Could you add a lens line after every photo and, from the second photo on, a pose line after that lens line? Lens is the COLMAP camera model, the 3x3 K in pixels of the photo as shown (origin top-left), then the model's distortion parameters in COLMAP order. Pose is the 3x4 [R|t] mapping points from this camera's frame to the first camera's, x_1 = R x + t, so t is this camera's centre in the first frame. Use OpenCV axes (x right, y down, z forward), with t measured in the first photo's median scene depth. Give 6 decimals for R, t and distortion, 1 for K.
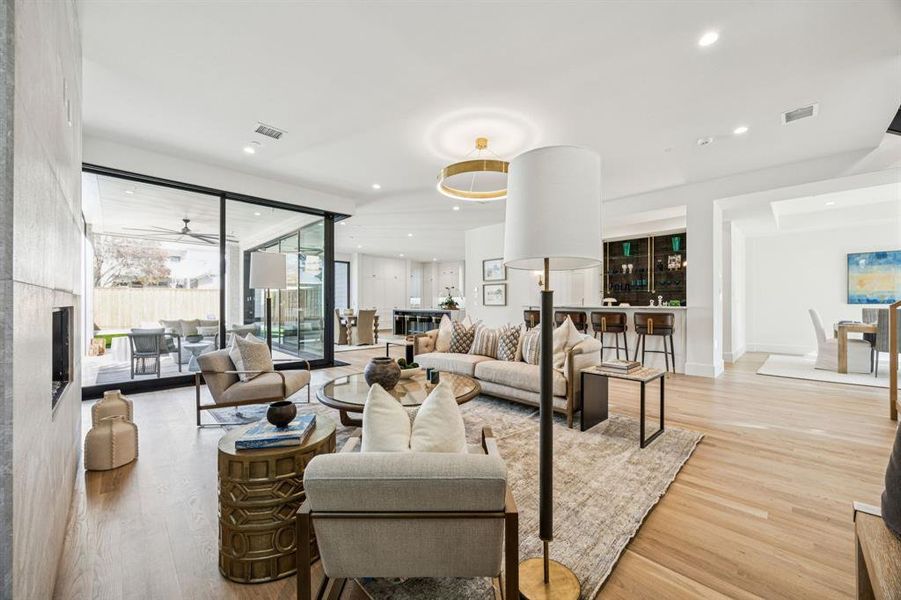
lens RADIAL K [[344.0, 0, 448.4], [0, 344.0, 297.9], [0, 0, 1]] dist [-0.001415, -0.000018]
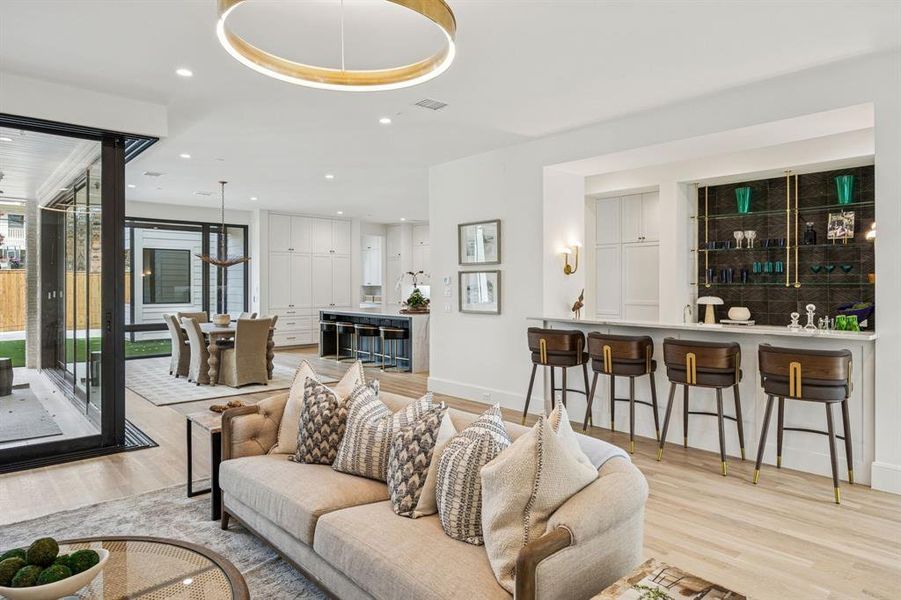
lens RADIAL K [[545.8, 0, 441.5], [0, 545.8, 262.3], [0, 0, 1]] dist [-0.041666, 0.052685]
pose [[0.999046, -0.003124, -0.043560, 0.149684], [0.002077, 0.999709, -0.024052, -0.044406], [0.043623, 0.023939, 0.998761, 0.252652]]
